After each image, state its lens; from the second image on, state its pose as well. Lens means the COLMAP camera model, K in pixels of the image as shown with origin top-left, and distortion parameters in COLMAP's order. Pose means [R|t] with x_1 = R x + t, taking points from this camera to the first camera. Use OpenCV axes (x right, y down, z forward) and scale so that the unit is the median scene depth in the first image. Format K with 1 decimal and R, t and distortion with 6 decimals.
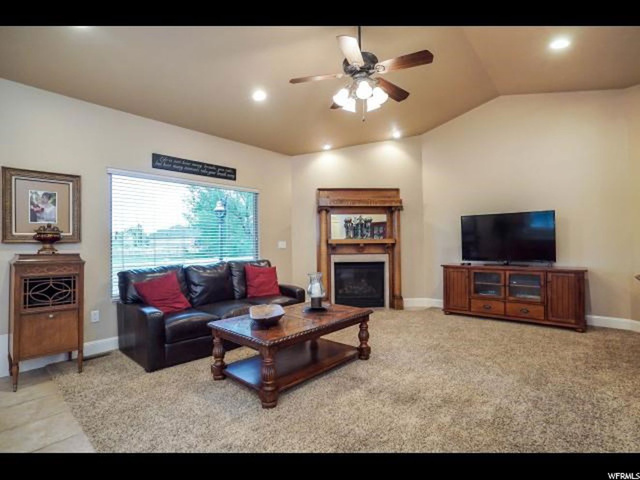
lens RADIAL K [[316.6, 0, 317.0], [0, 316.6, 241.8], [0, 0, 1]] dist [-0.025338, 0.007299]
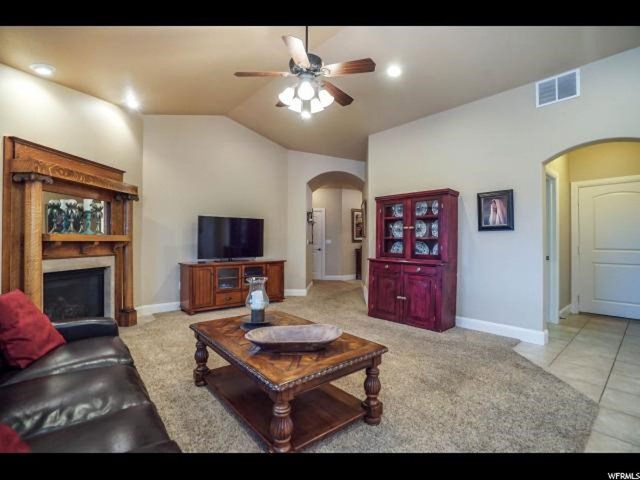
lens RADIAL K [[316.6, 0, 326.5], [0, 316.6, 242.9], [0, 0, 1]] dist [-0.025338, 0.007299]
pose [[0.127403, 0.008830, 0.991812, -0.492330], [-0.005920, 0.999949, -0.008142, 0.012344], [-0.991833, -0.004835, 0.127449, 0.454245]]
